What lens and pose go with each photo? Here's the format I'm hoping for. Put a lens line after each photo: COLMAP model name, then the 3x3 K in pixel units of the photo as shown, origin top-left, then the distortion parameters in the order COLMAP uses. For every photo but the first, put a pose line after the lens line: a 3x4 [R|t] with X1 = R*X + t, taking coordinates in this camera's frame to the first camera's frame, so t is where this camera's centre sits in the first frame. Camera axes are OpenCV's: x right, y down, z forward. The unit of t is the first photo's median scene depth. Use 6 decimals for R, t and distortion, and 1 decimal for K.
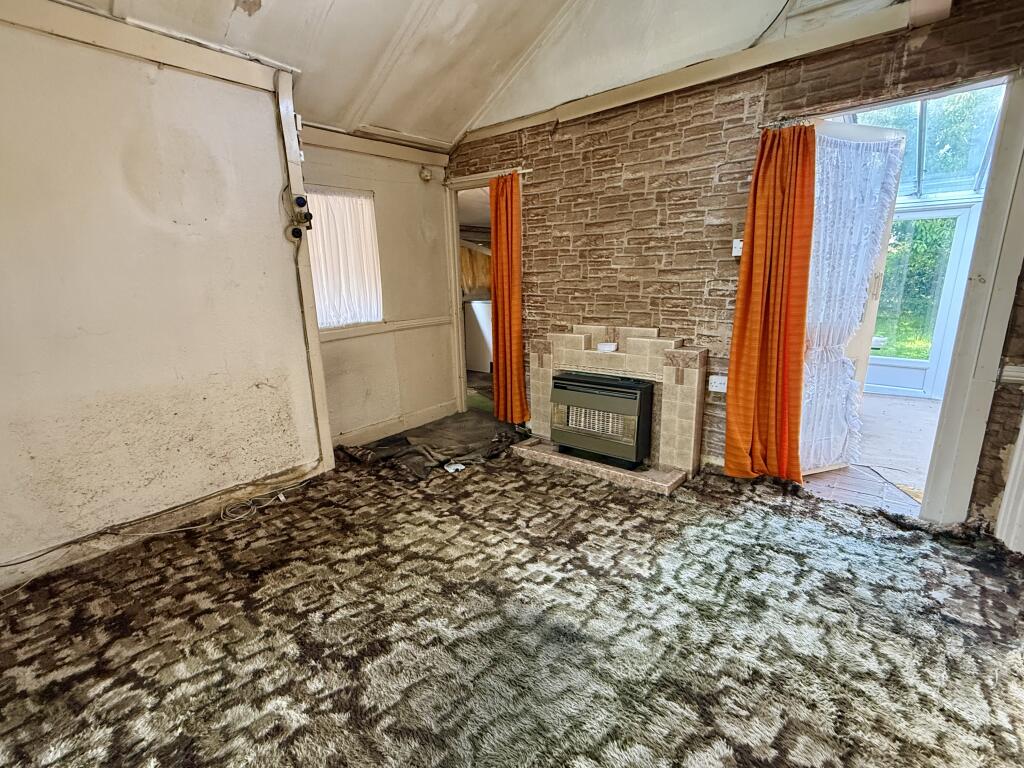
lens RADIAL K [[473.1, 0, 512.9], [0, 473.1, 386.1], [0, 0, 1]] dist [-0.002010, -0.000213]
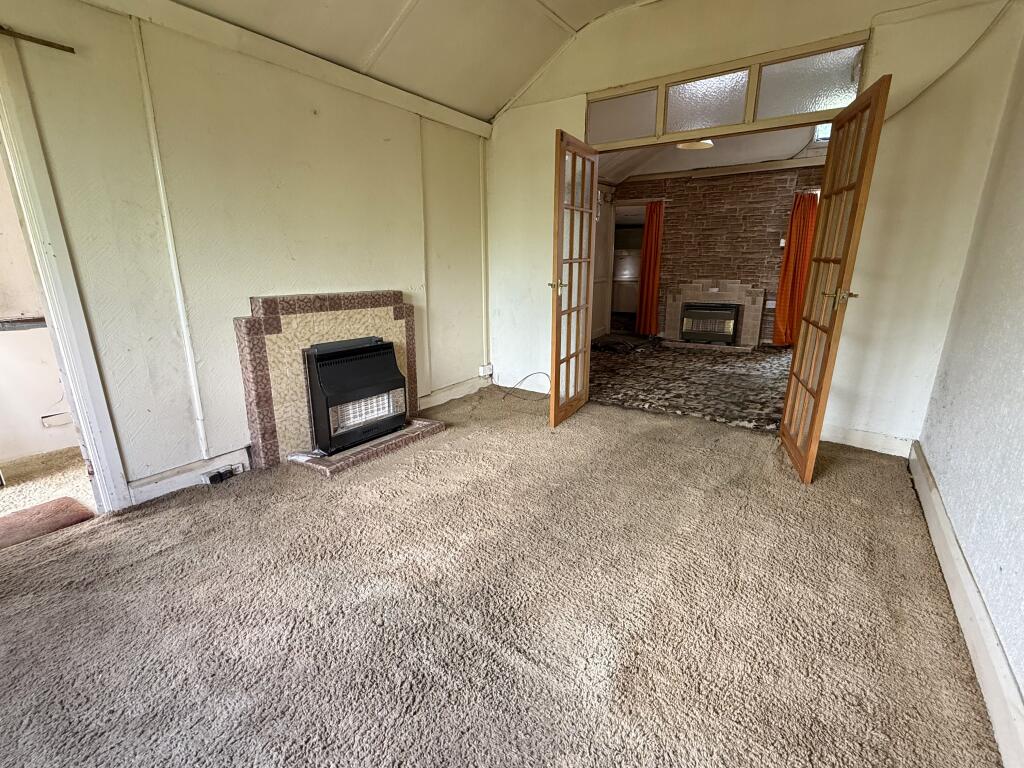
lens RADIAL K [[473.1, 0, 510.9], [0, 473.1, 385.6], [0, 0, 1]] dist [-0.002010, -0.000213]
pose [[0.996089, -0.013268, 0.087352, -0.948591], [0.010179, 0.999310, 0.035714, 0.275702], [-0.087765, -0.034685, 0.995537, -1.078517]]
